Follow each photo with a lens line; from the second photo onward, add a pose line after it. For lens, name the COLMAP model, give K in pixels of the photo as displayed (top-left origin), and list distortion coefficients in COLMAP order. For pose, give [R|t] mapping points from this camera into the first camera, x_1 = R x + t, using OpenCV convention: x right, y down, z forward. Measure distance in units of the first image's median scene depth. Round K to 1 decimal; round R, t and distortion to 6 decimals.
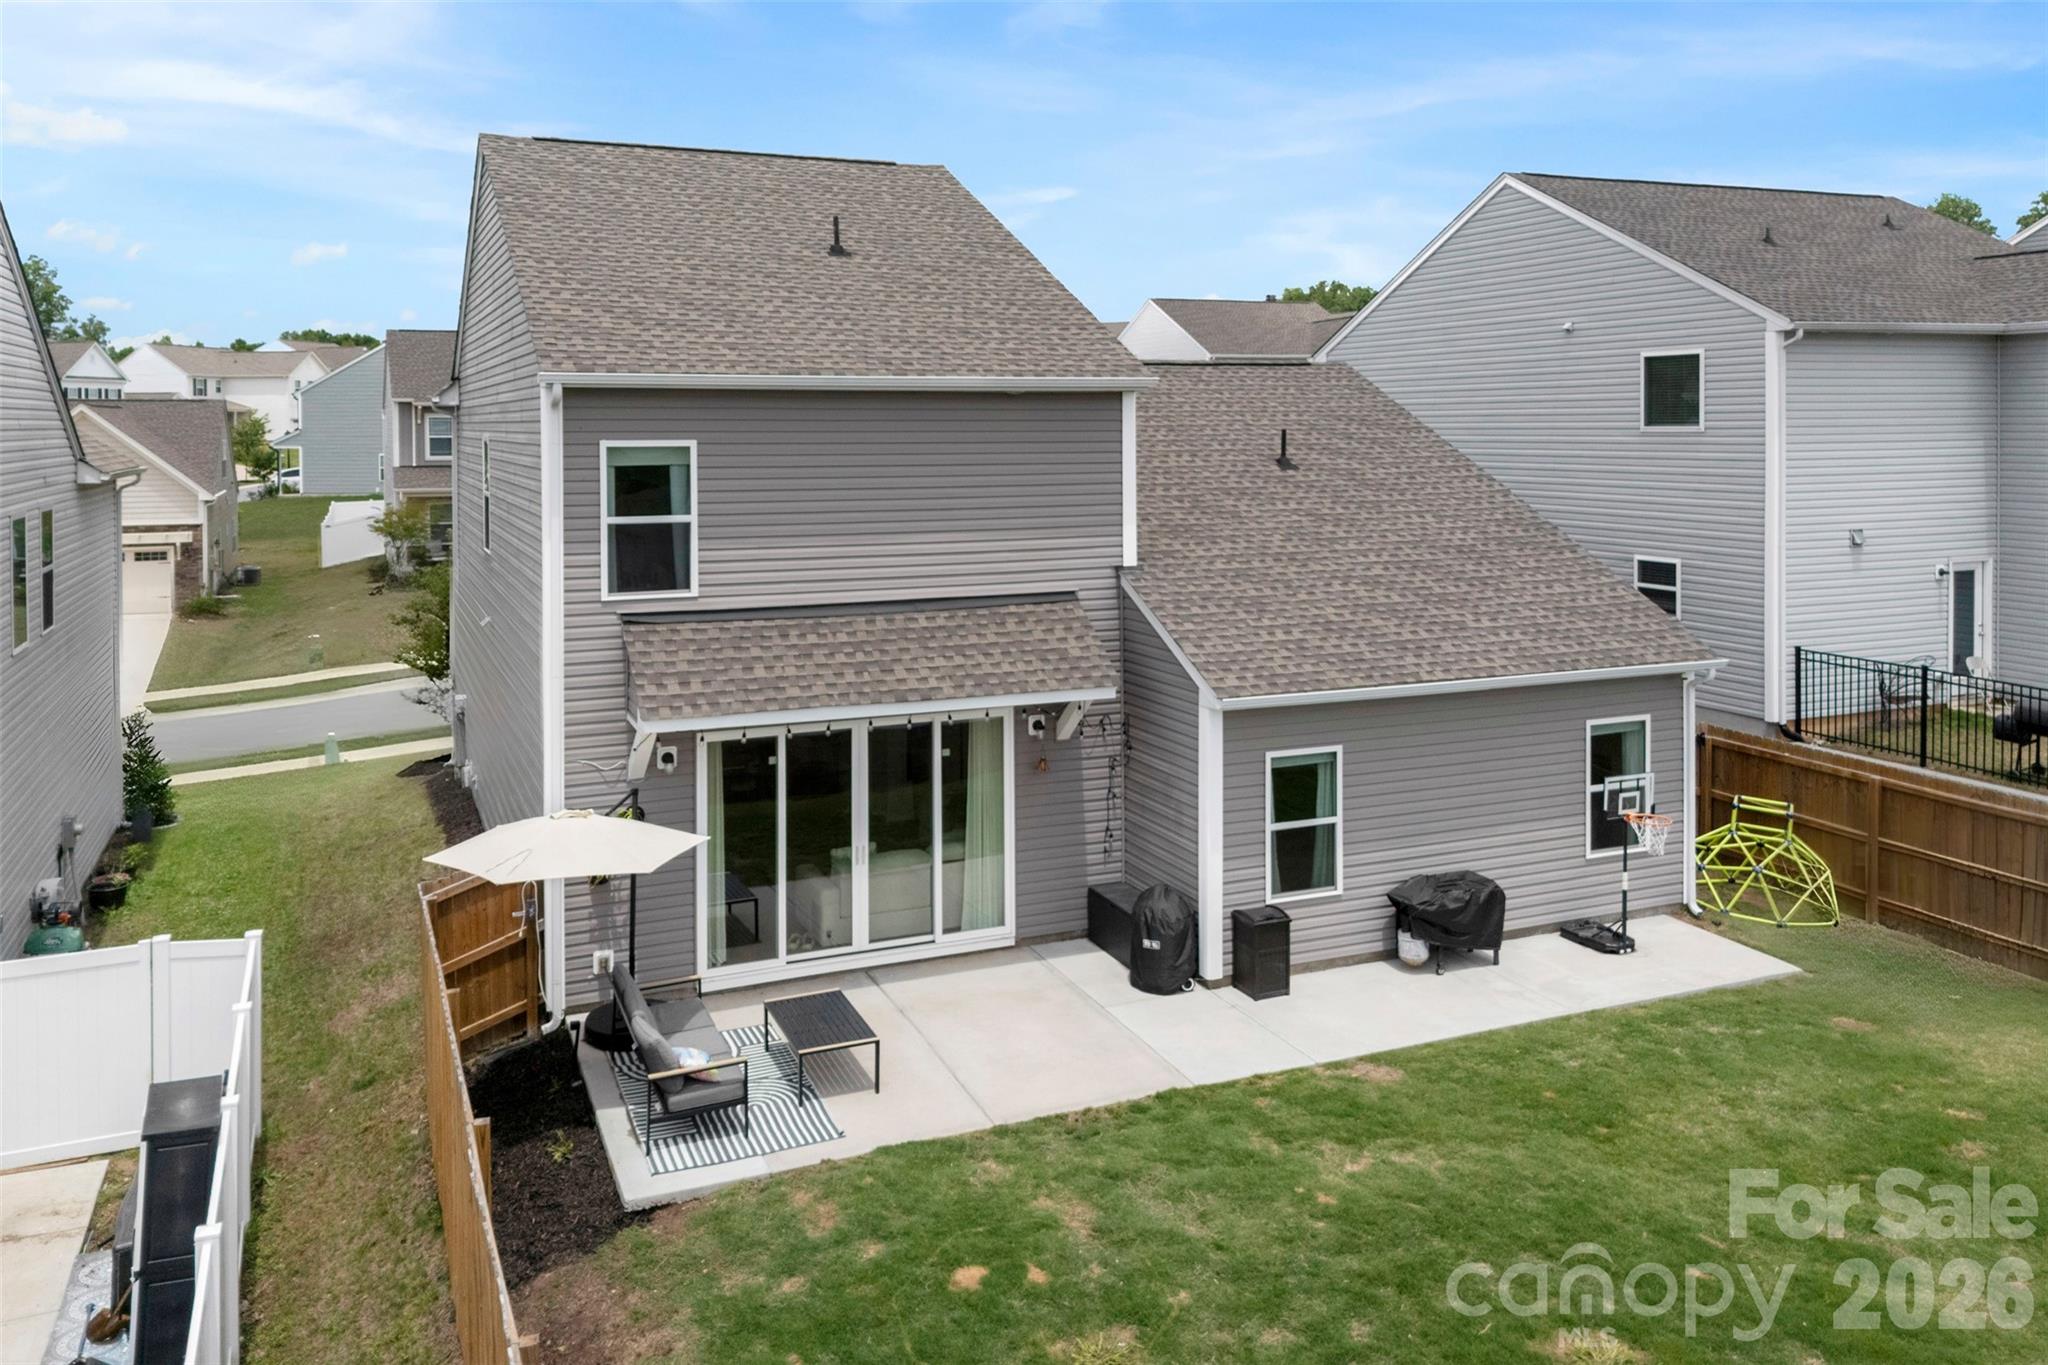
lens RADIAL K [[1540.6, 0, 1010.3], [0, 1540.6, 687.5], [0, 0, 1]] dist [0.040536, -0.023906]
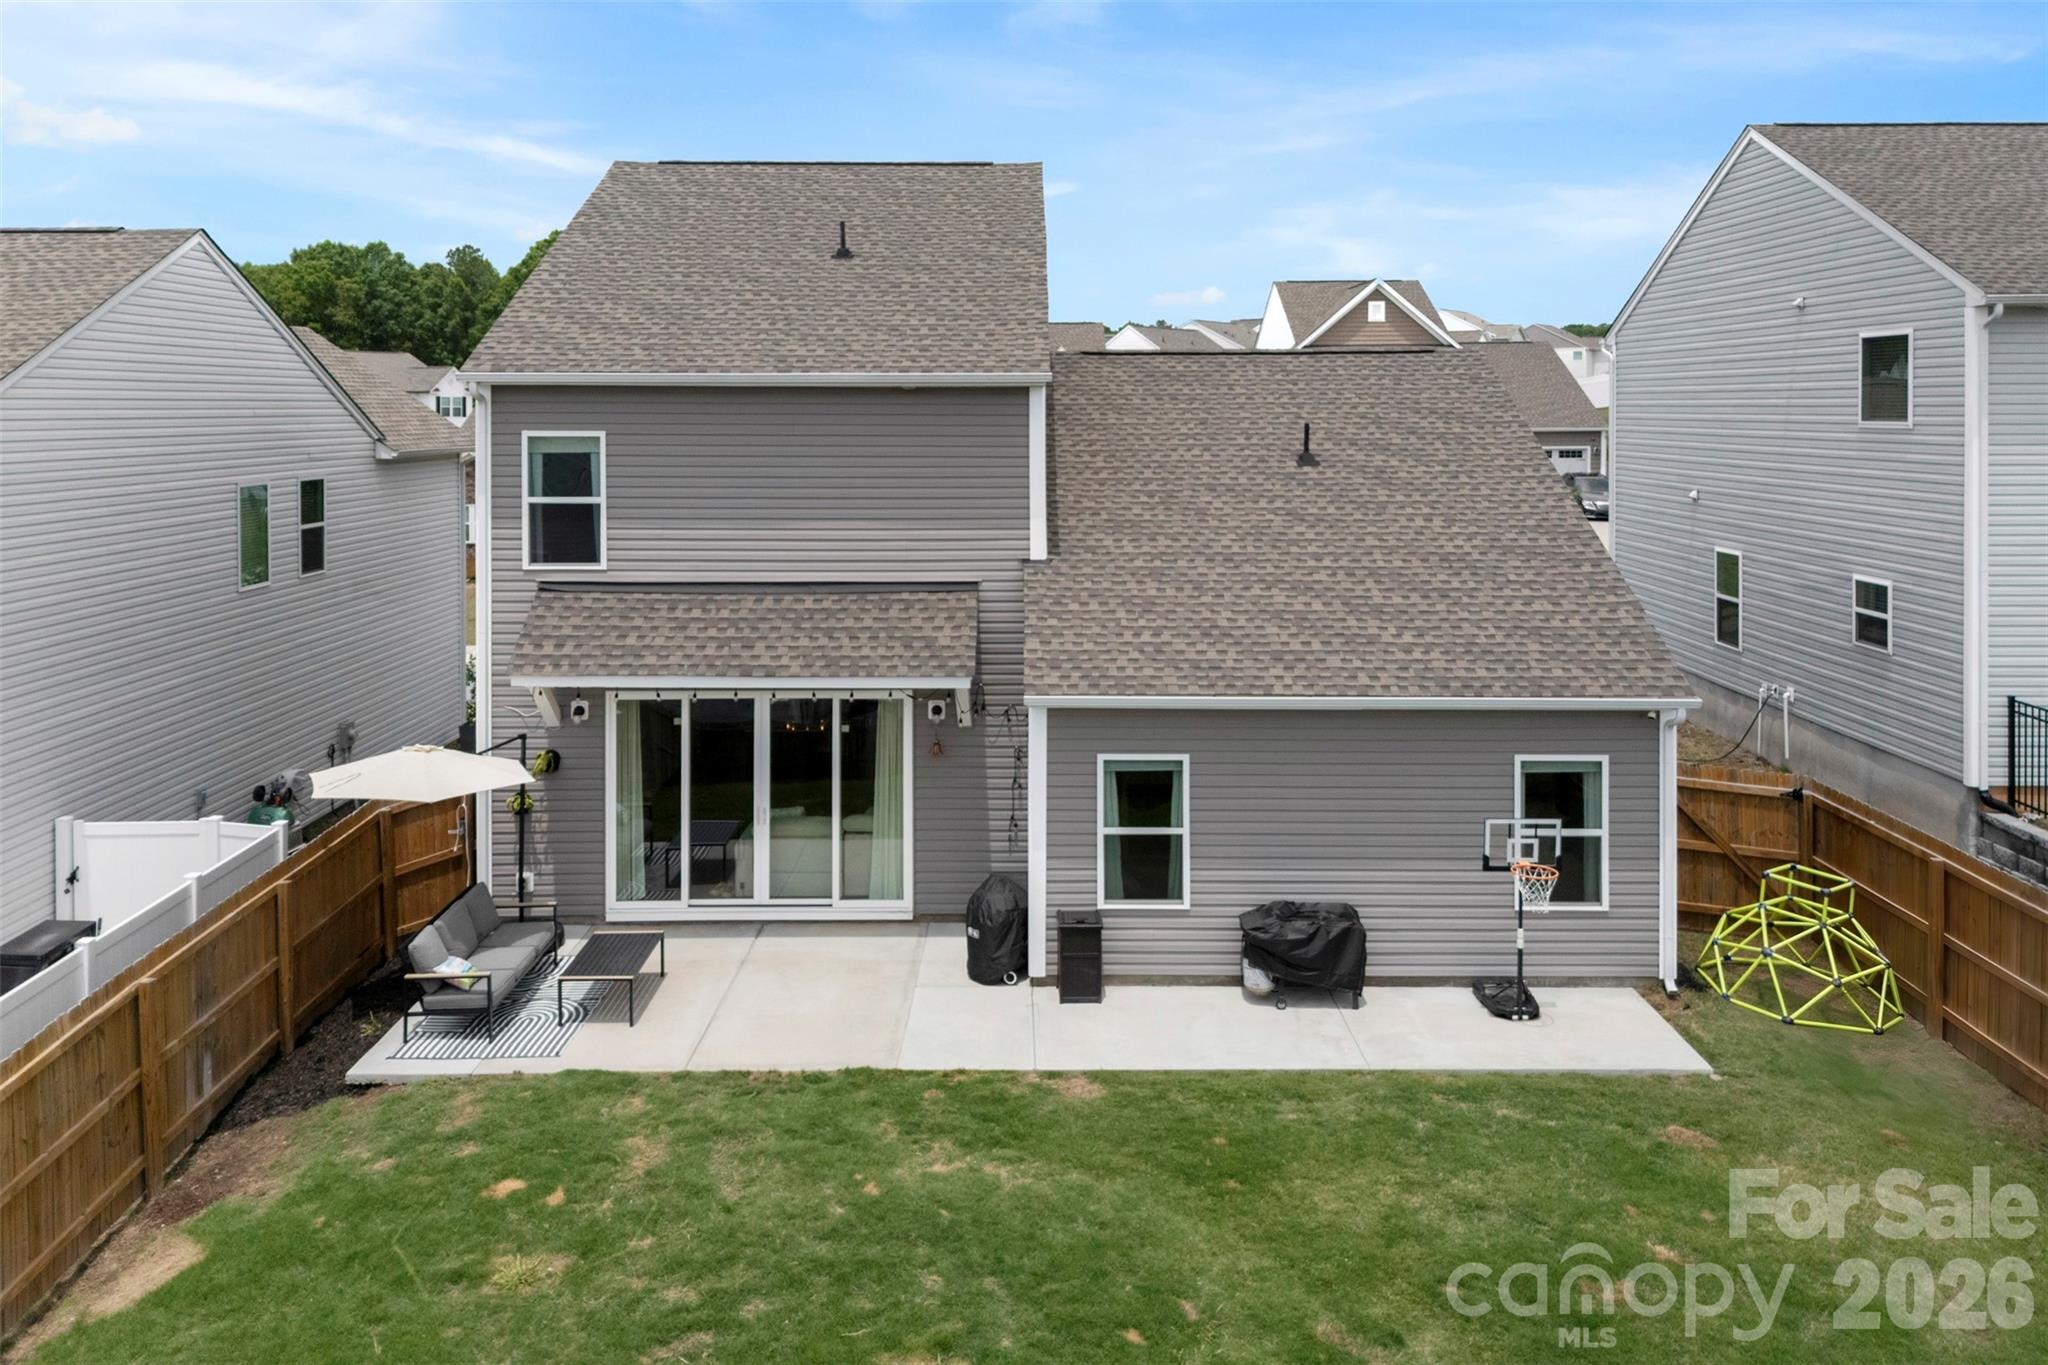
lens RADIAL K [[1540.6, 0, 1019.9], [0, 1540.6, 670.7], [0, 0, 1]] dist [0.040536, -0.023906]
pose [[0.918957, 0.070589, -0.387989, 0.488984], [-0.069737, 0.997432, 0.016295, -0.023482], [0.388143, 0.012083, 0.921520, 0.073896]]
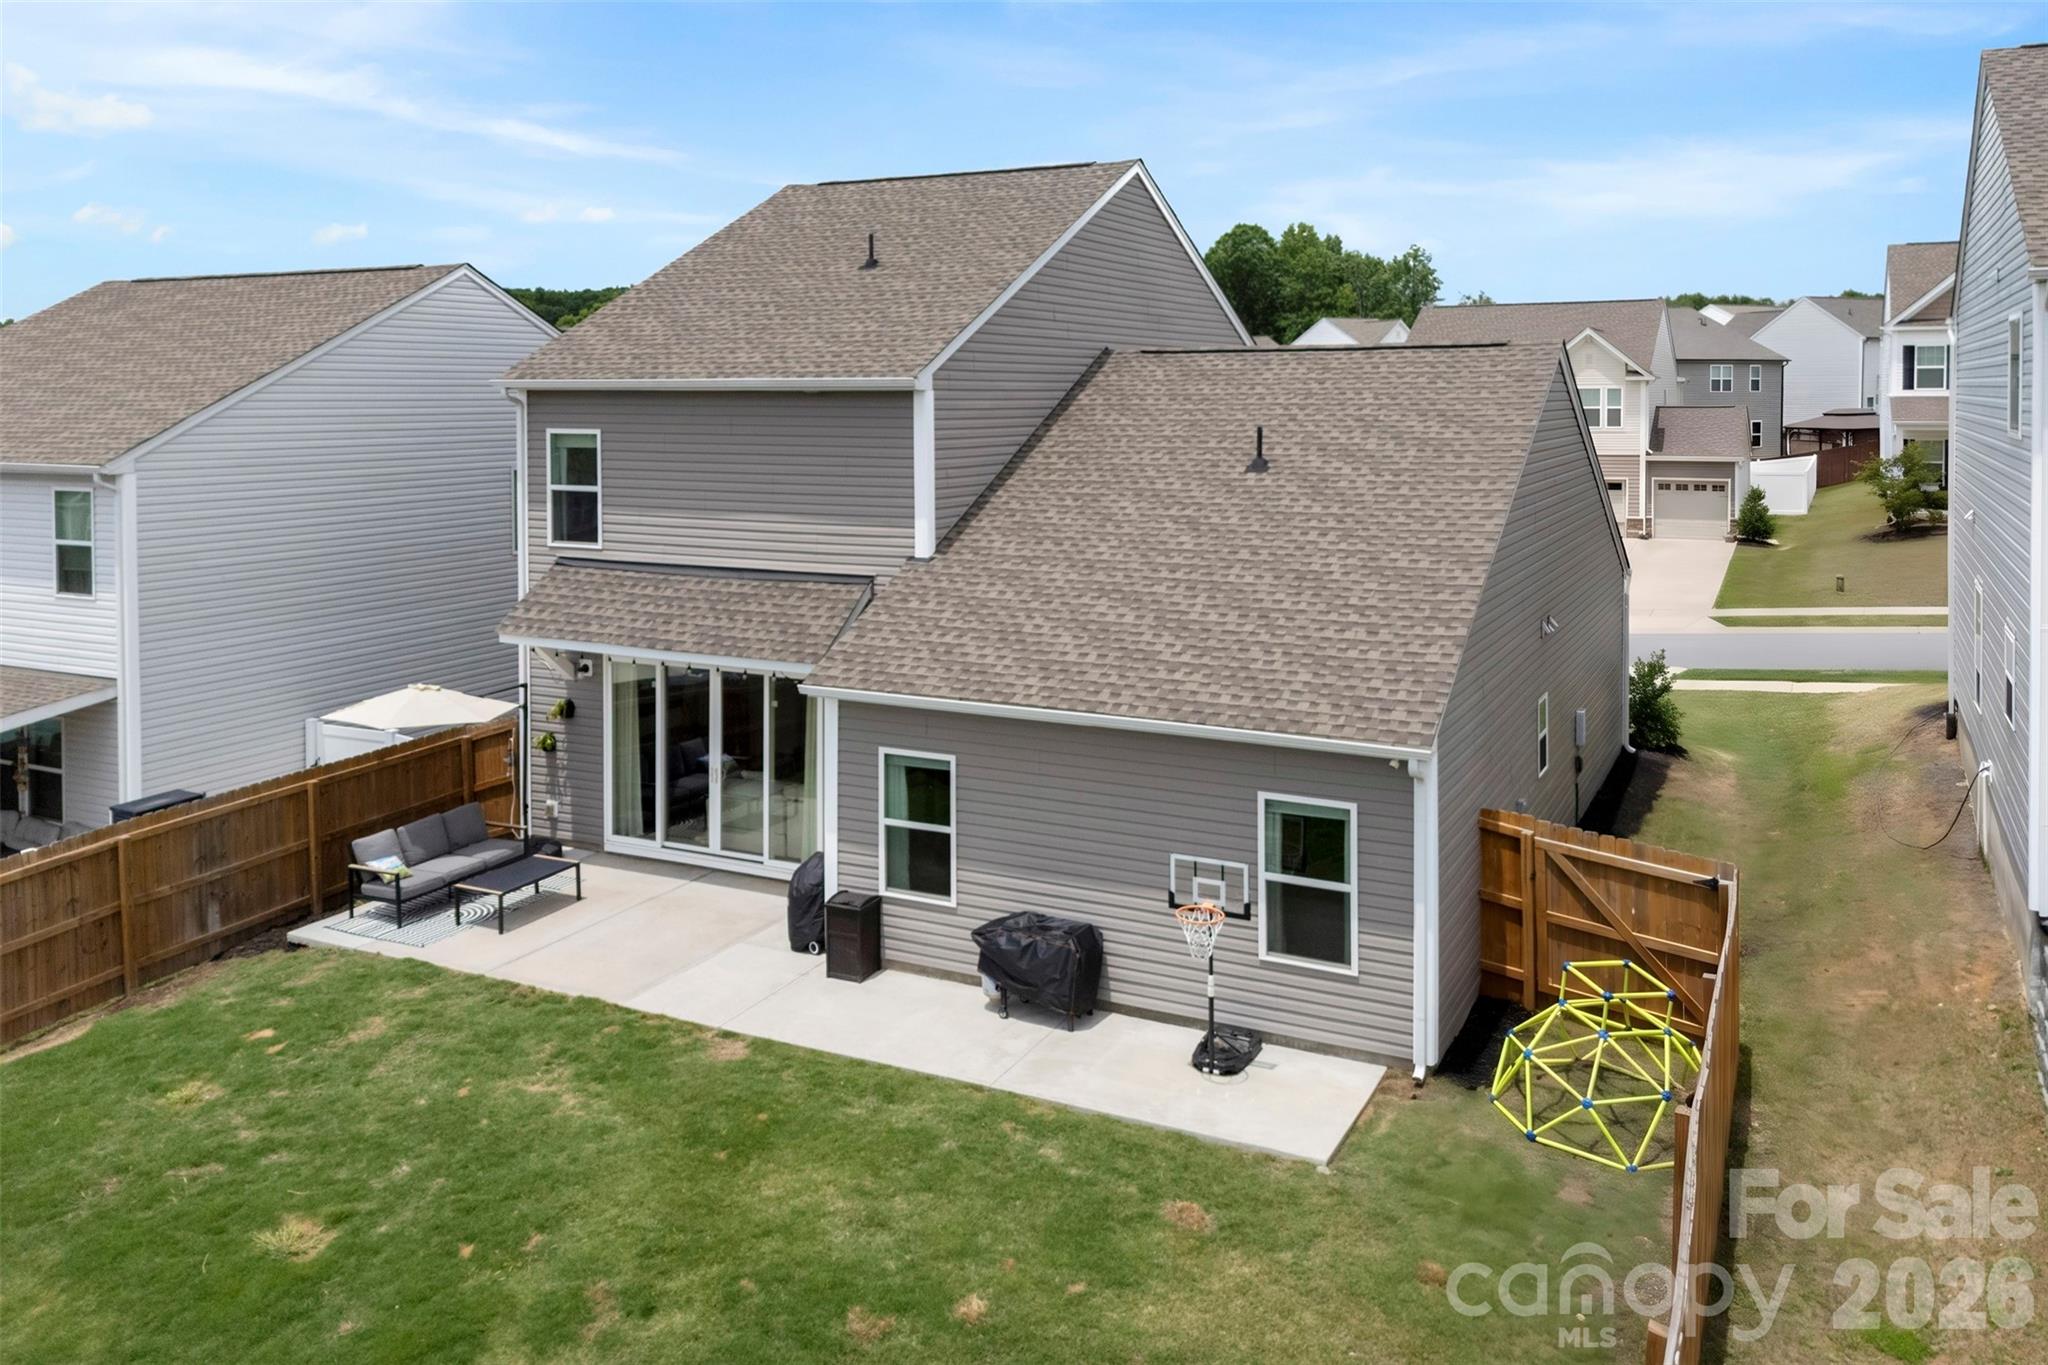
lens RADIAL K [[1540.6, 0, 1036.2], [0, 1540.6, 673.0], [0, 0, 1]] dist [0.040536, -0.023906]
pose [[0.644856, 0.140638, -0.751253, 0.977483], [-0.129179, 0.988839, 0.074232, -0.094194], [0.753309, 0.049177, 0.655826, 0.398799]]
